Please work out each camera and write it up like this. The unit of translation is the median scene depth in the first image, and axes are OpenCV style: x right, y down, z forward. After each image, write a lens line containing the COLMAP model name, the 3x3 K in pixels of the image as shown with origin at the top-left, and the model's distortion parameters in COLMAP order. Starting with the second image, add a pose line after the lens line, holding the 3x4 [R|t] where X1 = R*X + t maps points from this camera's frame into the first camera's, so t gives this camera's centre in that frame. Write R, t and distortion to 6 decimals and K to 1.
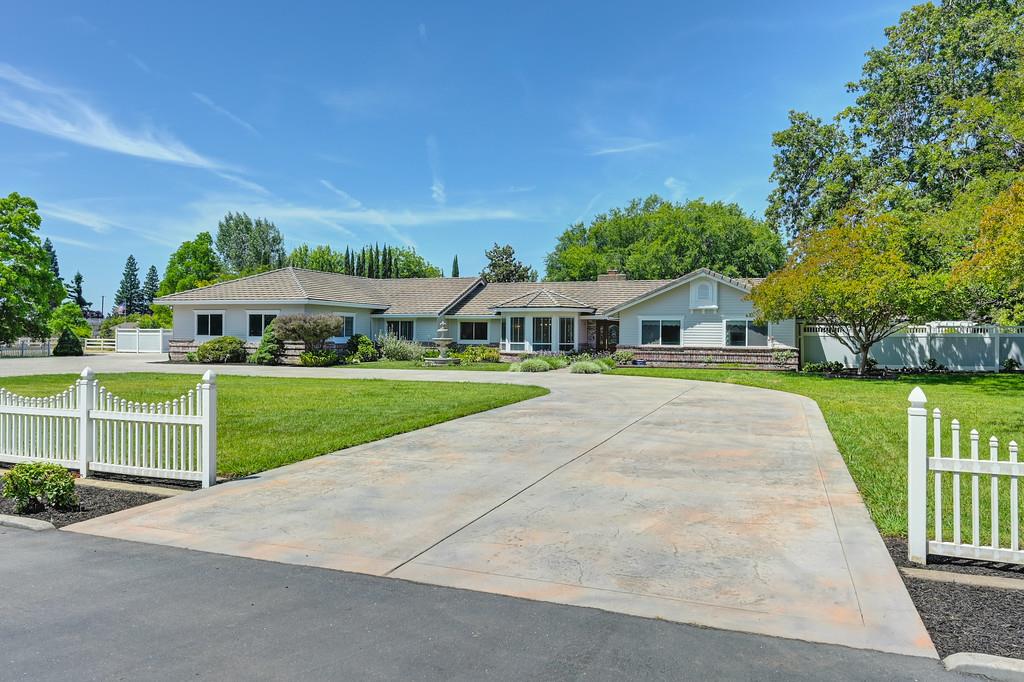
lens RADIAL K [[707.1, 0, 513.4], [0, 707.1, 337.2], [0, 0, 1]] dist [-0.004281, -0.000745]
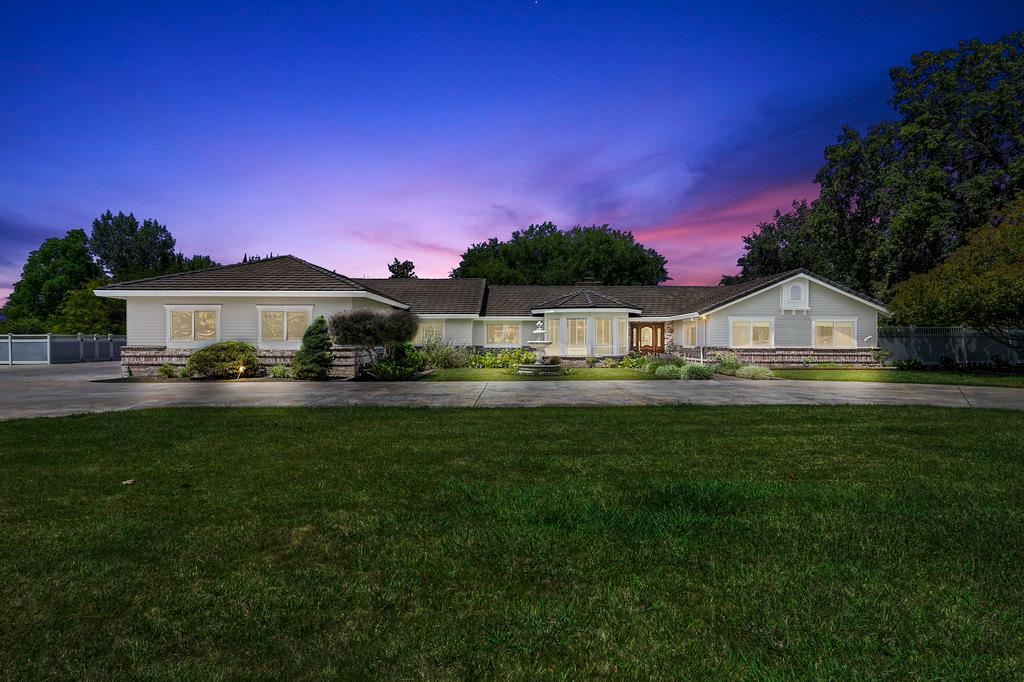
lens RADIAL K [[516.8, 0, 515.4], [0, 516.8, 340.2], [0, 0, 1]] dist [0.001525, 0.001300]
pose [[0.935962, -0.006801, 0.352036, -0.307332], [0.008603, 0.999957, -0.003554, 0.002010], [-0.351997, 0.006355, 0.935980, 0.383287]]
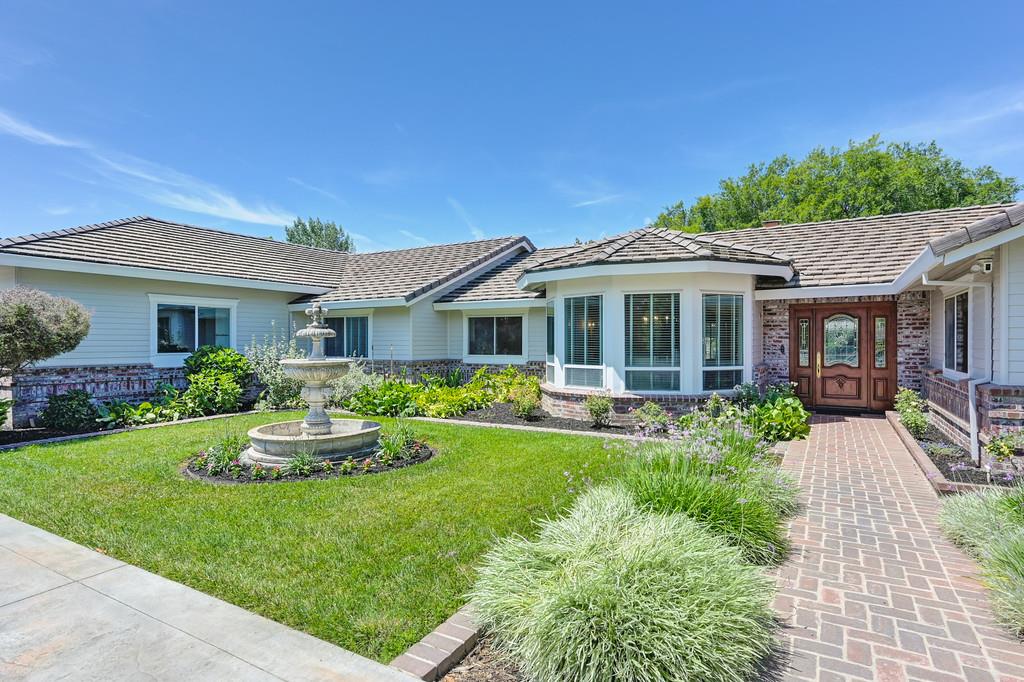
lens RADIAL K [[540.1, 0, 513.1], [0, 540.1, 339.2], [0, 0, 1]] dist [-0.000305, -0.000194]
pose [[0.985859, -0.010538, -0.167247, 0.017067], [0.009239, 0.999921, -0.008543, -0.003885], [0.167324, 0.006877, 0.985878, 0.716562]]
